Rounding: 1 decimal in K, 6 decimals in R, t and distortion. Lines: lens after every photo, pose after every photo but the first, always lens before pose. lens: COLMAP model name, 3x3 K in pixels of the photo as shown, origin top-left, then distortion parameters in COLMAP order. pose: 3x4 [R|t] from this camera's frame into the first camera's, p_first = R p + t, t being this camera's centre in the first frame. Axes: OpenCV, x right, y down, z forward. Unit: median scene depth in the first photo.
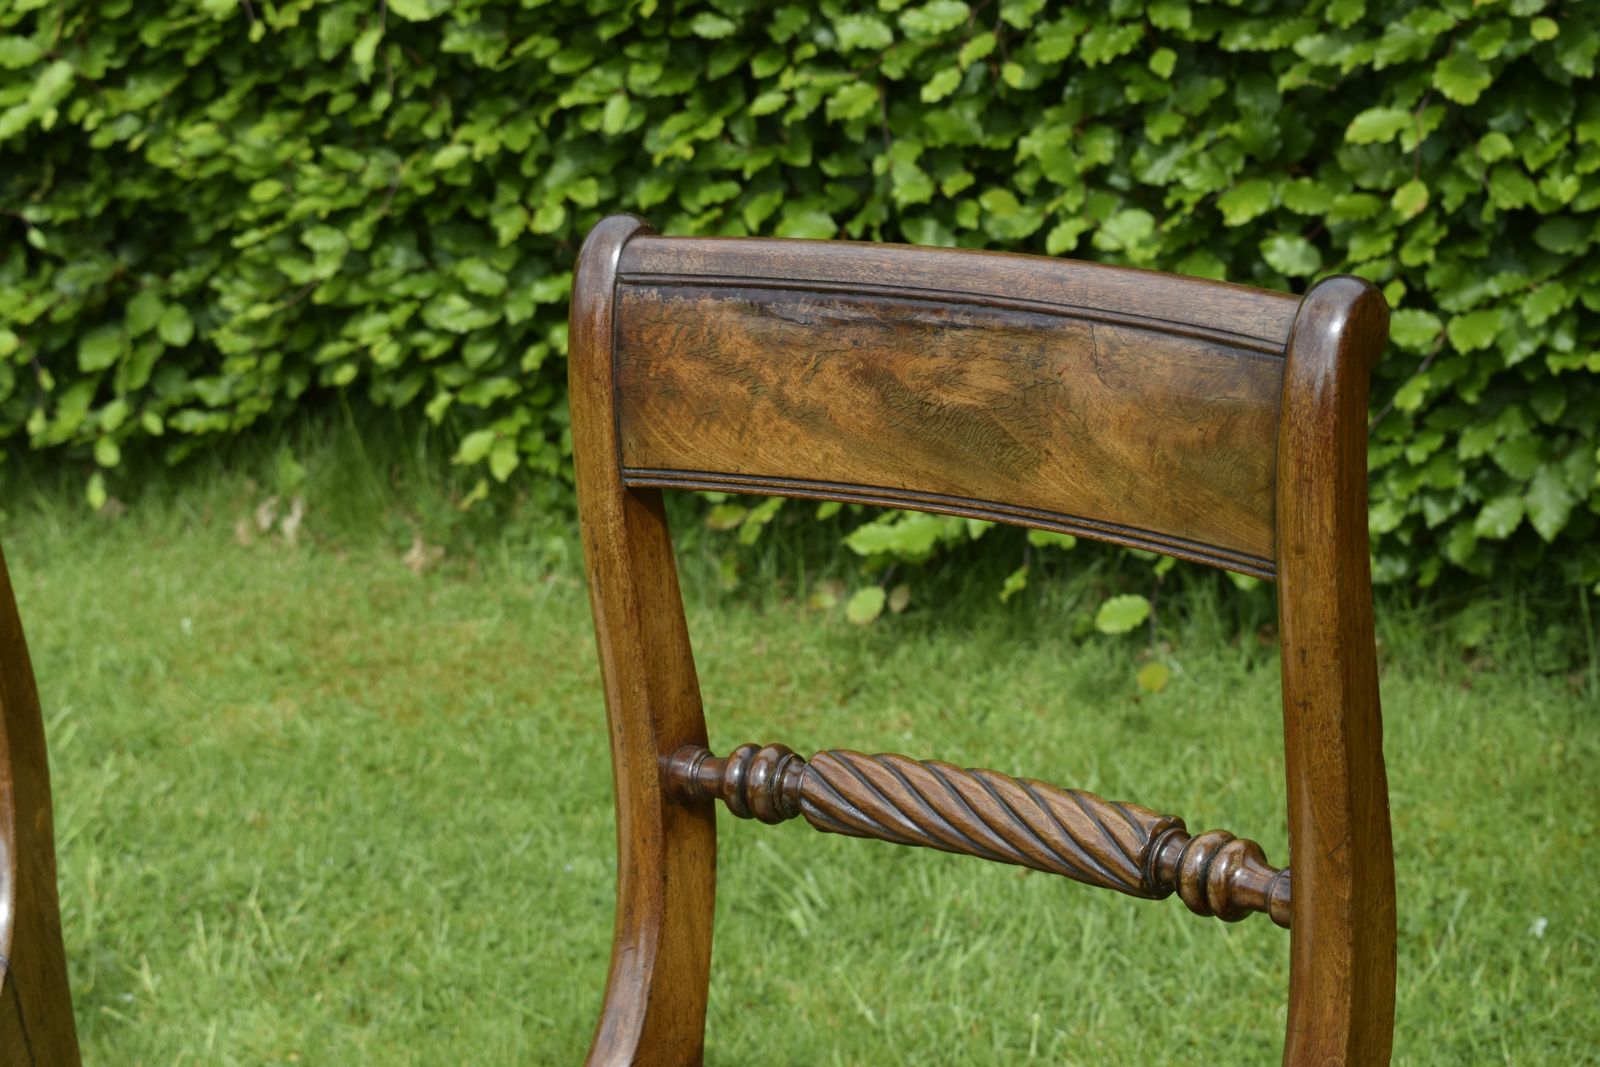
lens RADIAL K [[3696.7, 0, 800.1], [0, 3696.7, 535.4], [0, 0, 1]] dist [0.008433, 0.000000]
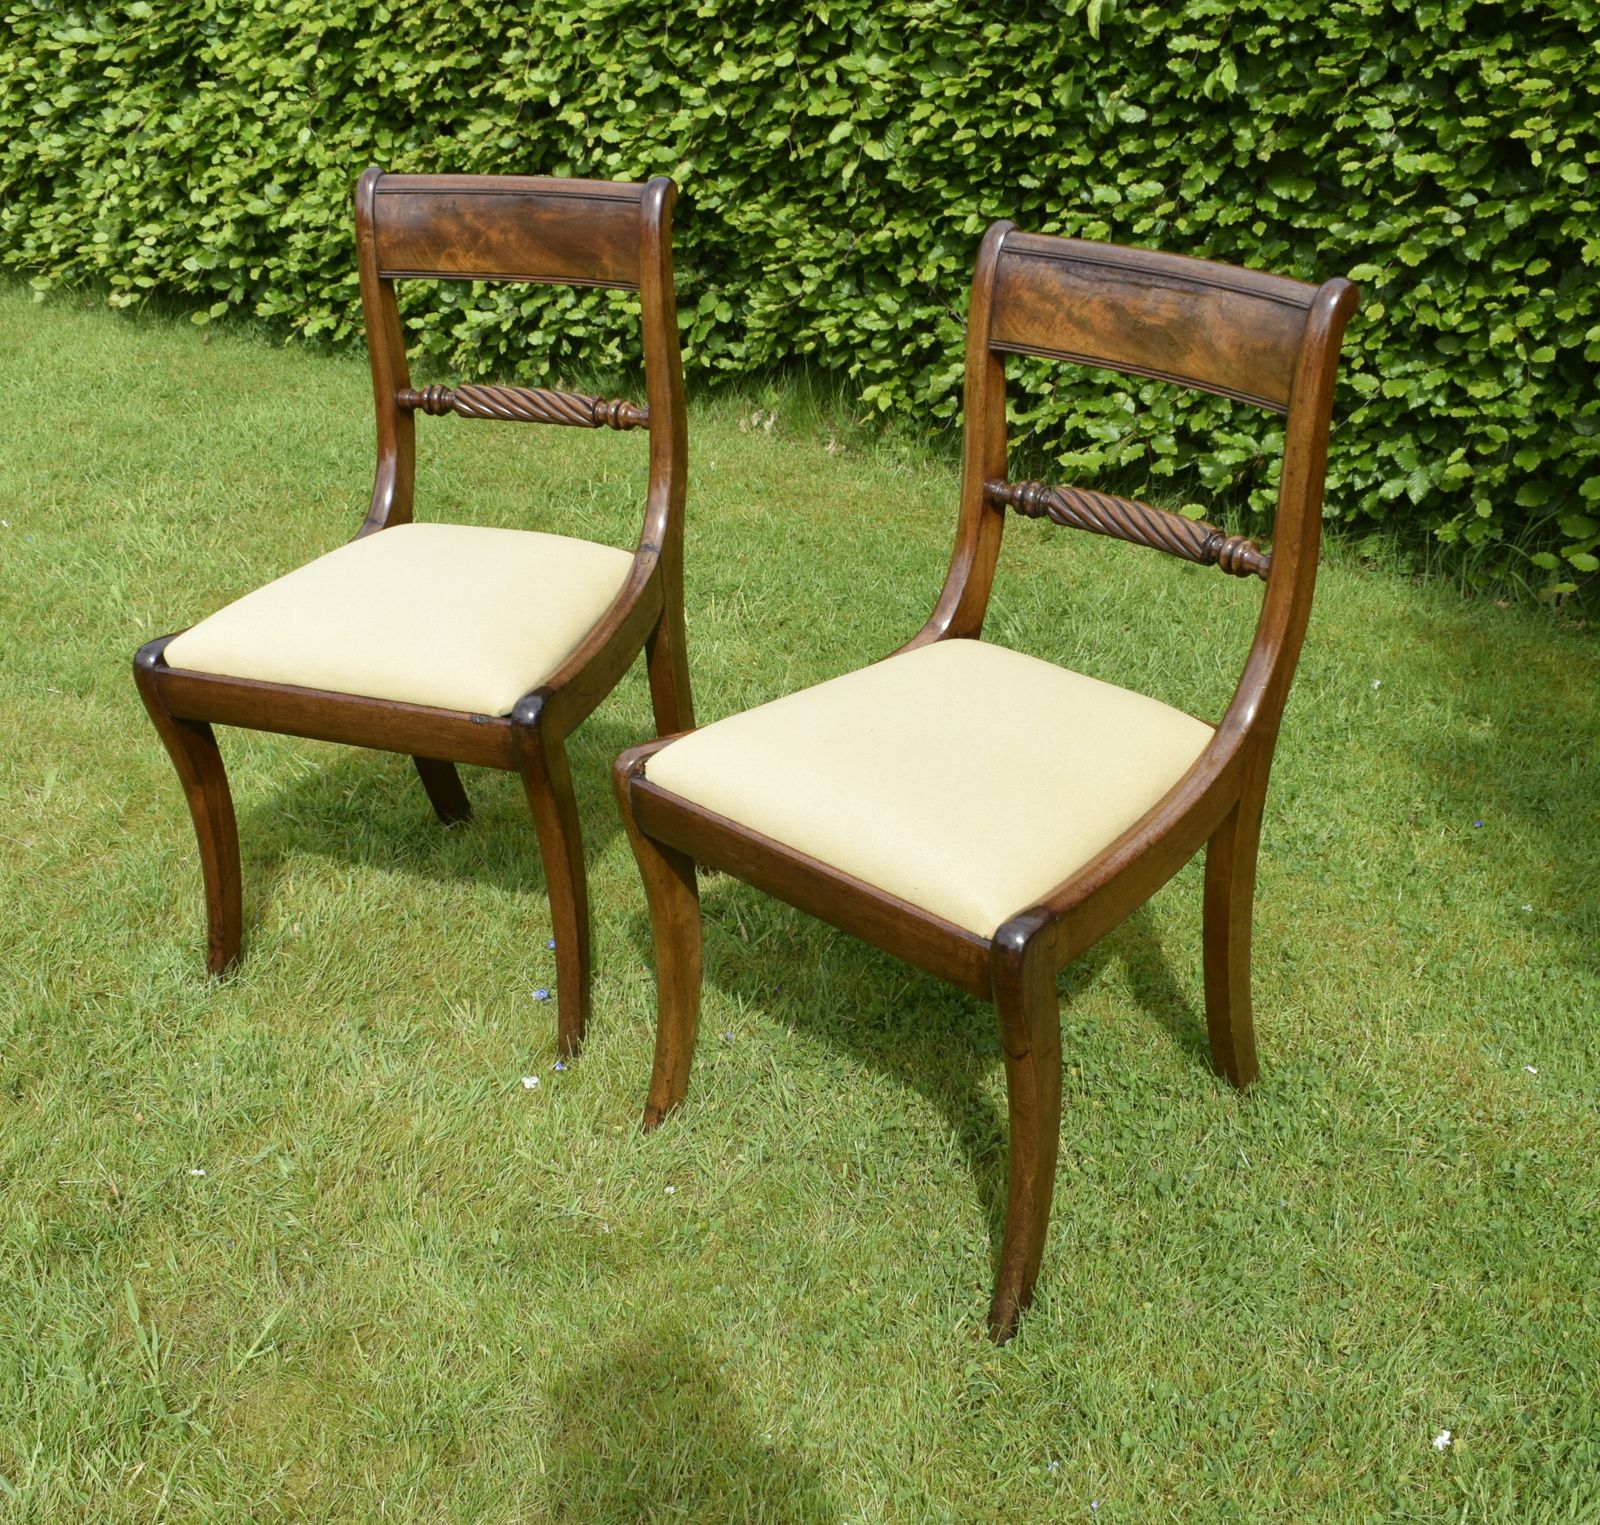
lens RADIAL K [[2084.3, 0, 854.6], [0, 2084.3, 809.6], [0, 0, 1]] dist [0.000399, 0.000000]
pose [[0.988116, 0.146801, -0.045575, -0.016475], [-0.139644, 0.981232, 0.132980, 0.053724], [0.064241, -0.125035, 0.990070, -0.129787]]
